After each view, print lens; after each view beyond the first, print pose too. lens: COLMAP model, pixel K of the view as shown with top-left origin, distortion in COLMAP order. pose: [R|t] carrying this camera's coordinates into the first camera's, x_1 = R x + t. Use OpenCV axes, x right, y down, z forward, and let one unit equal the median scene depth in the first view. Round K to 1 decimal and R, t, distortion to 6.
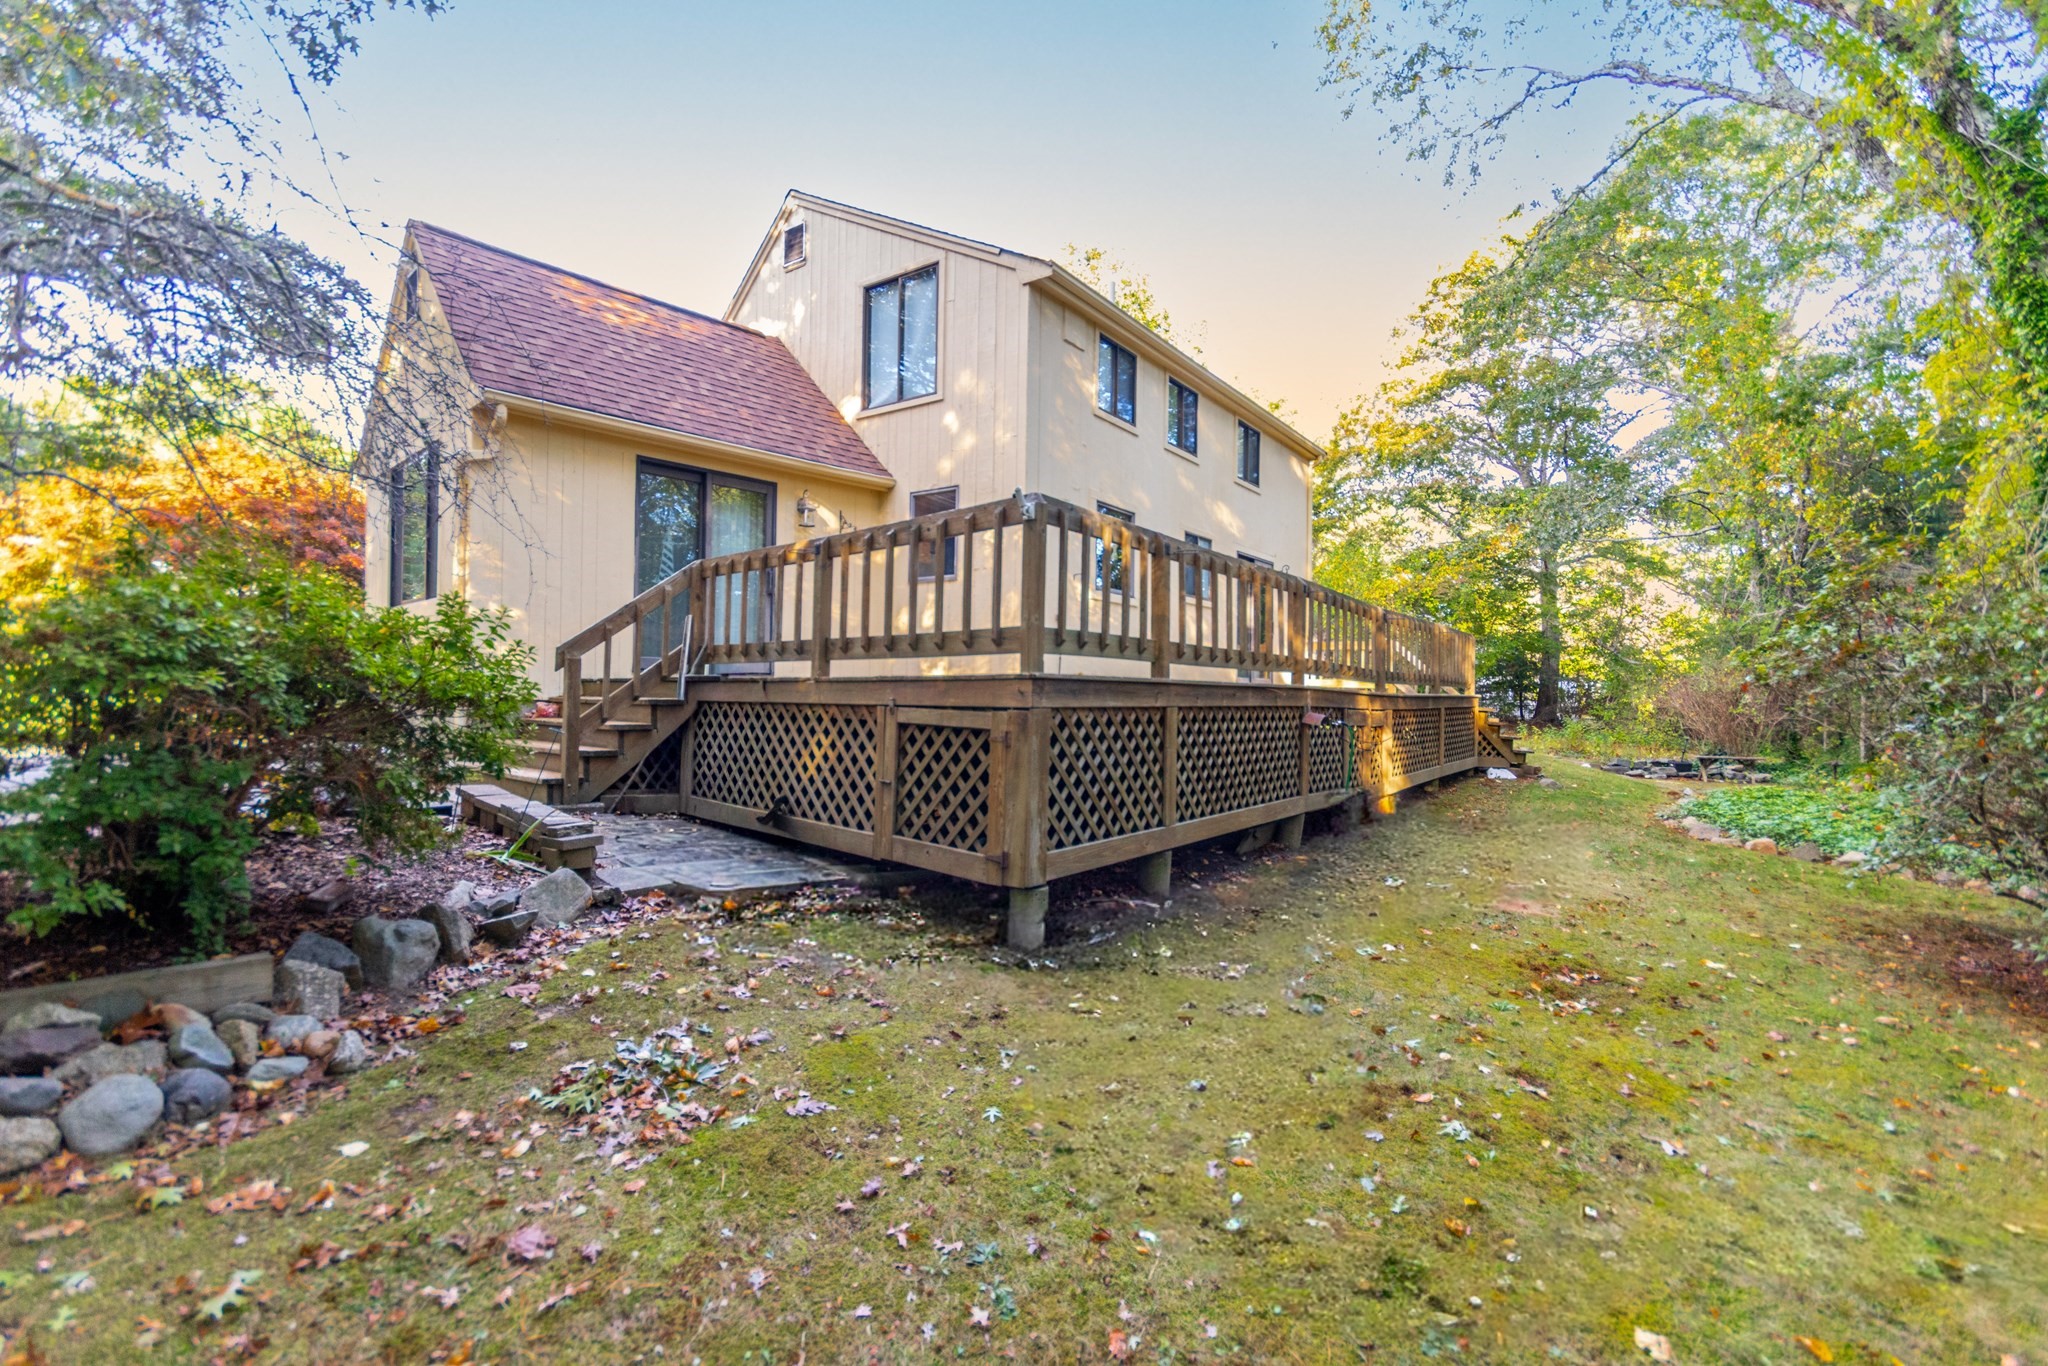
lens RADIAL K [[942.3, 0, 1023.3], [0, 942.3, 679.9], [0, 0, 1]] dist [-0.003431, -0.000255]
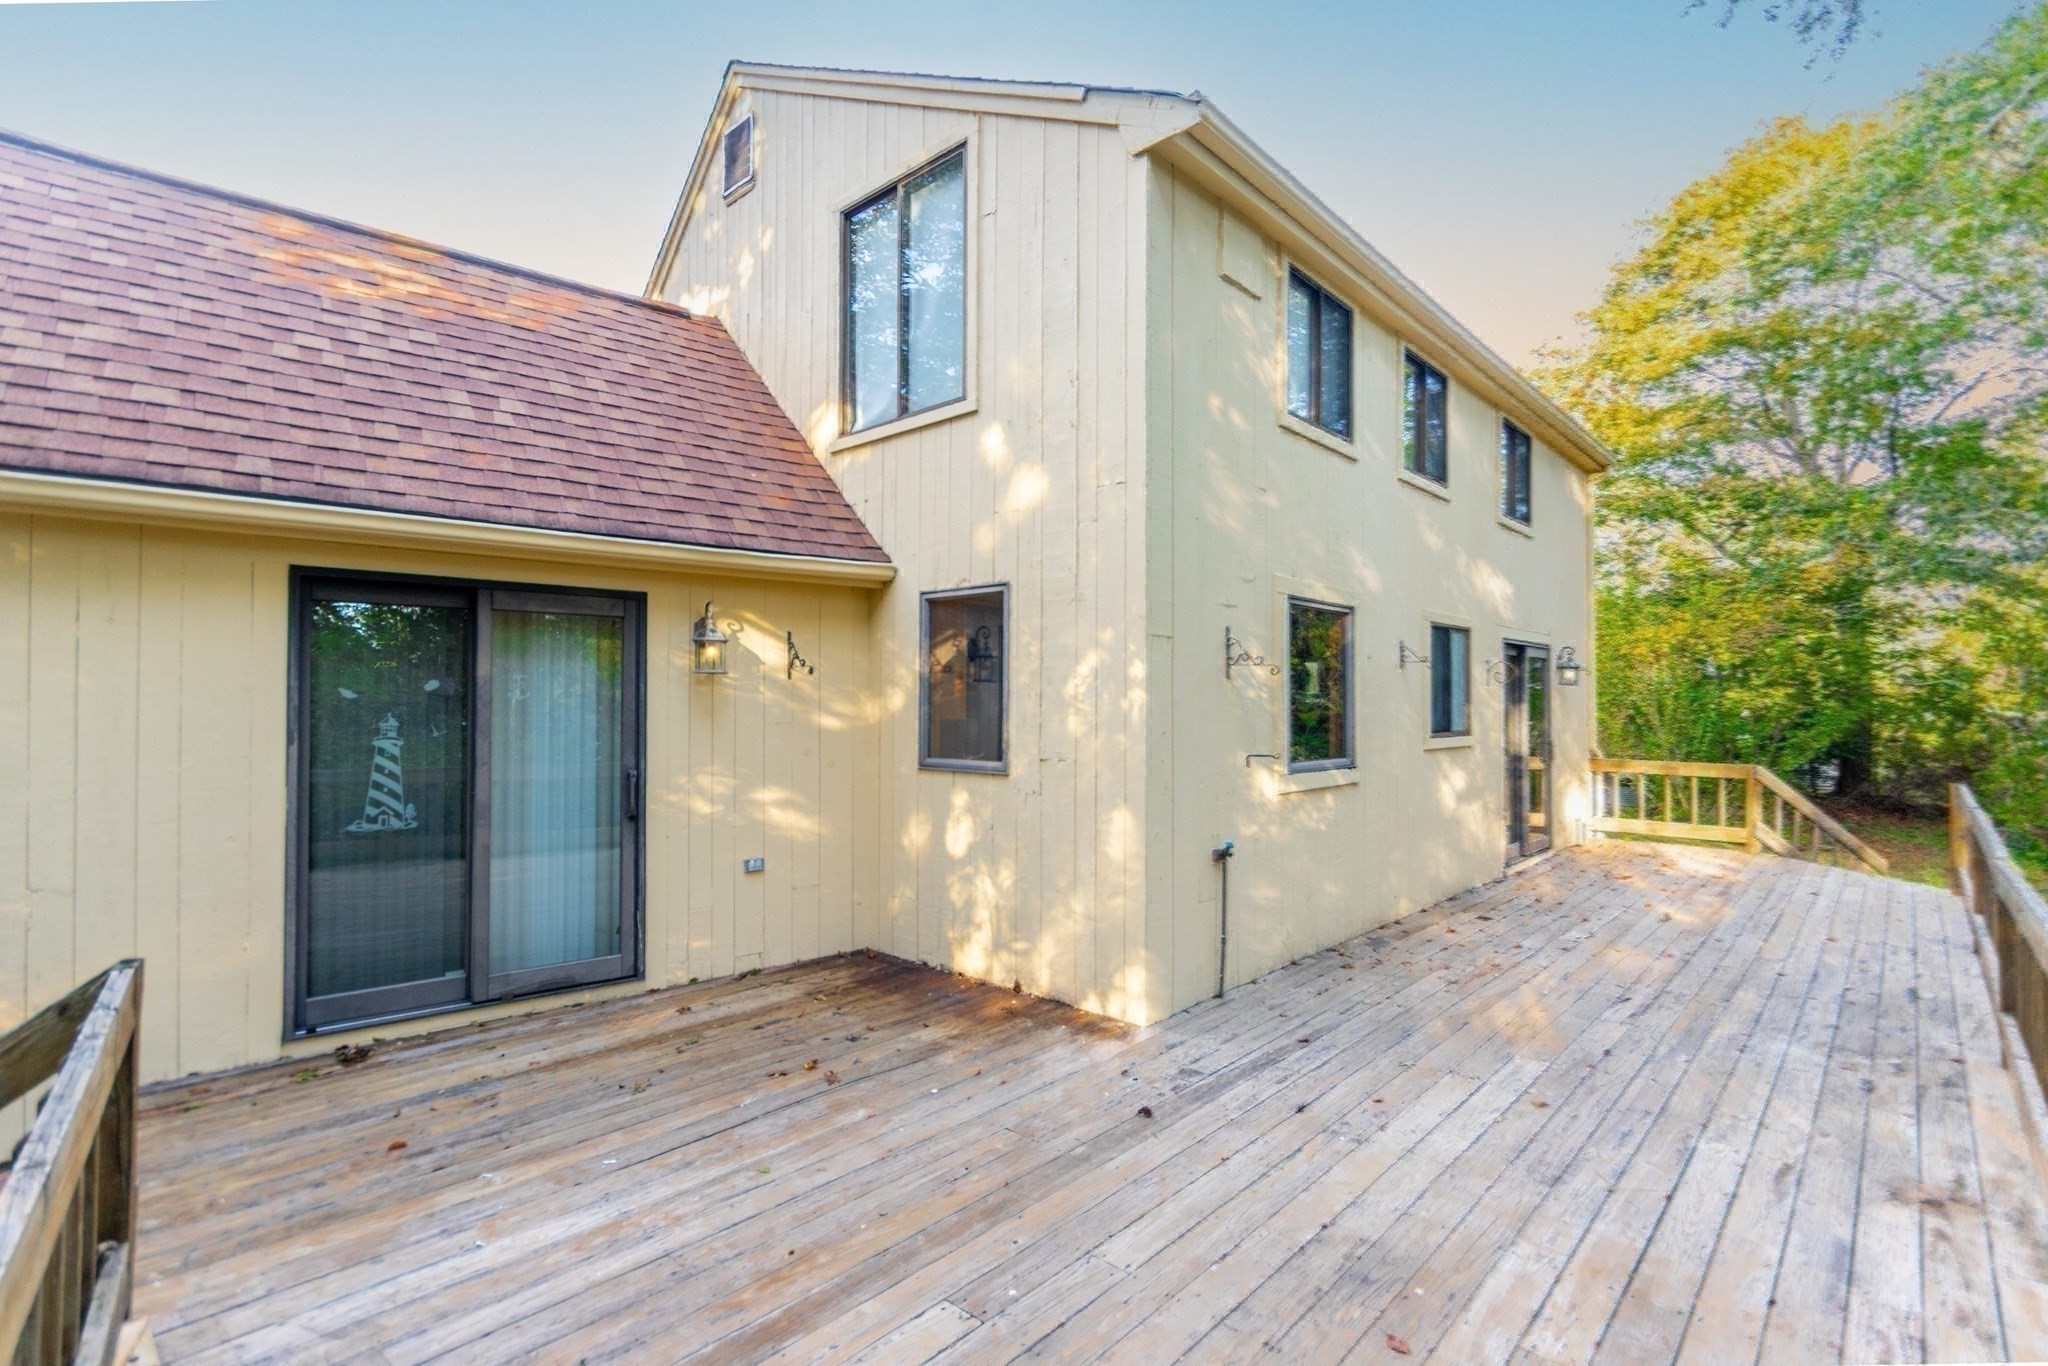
lens RADIAL K [[942.3, 0, 1027.1], [0, 942.3, 685.6], [0, 0, 1]] dist [-0.003431, -0.000255]
pose [[0.992487, -0.011502, -0.121811, 0.000828], [0.012070, 0.999919, 0.003922, -0.145865], [0.121756, -0.005363, 0.992546, 0.480502]]
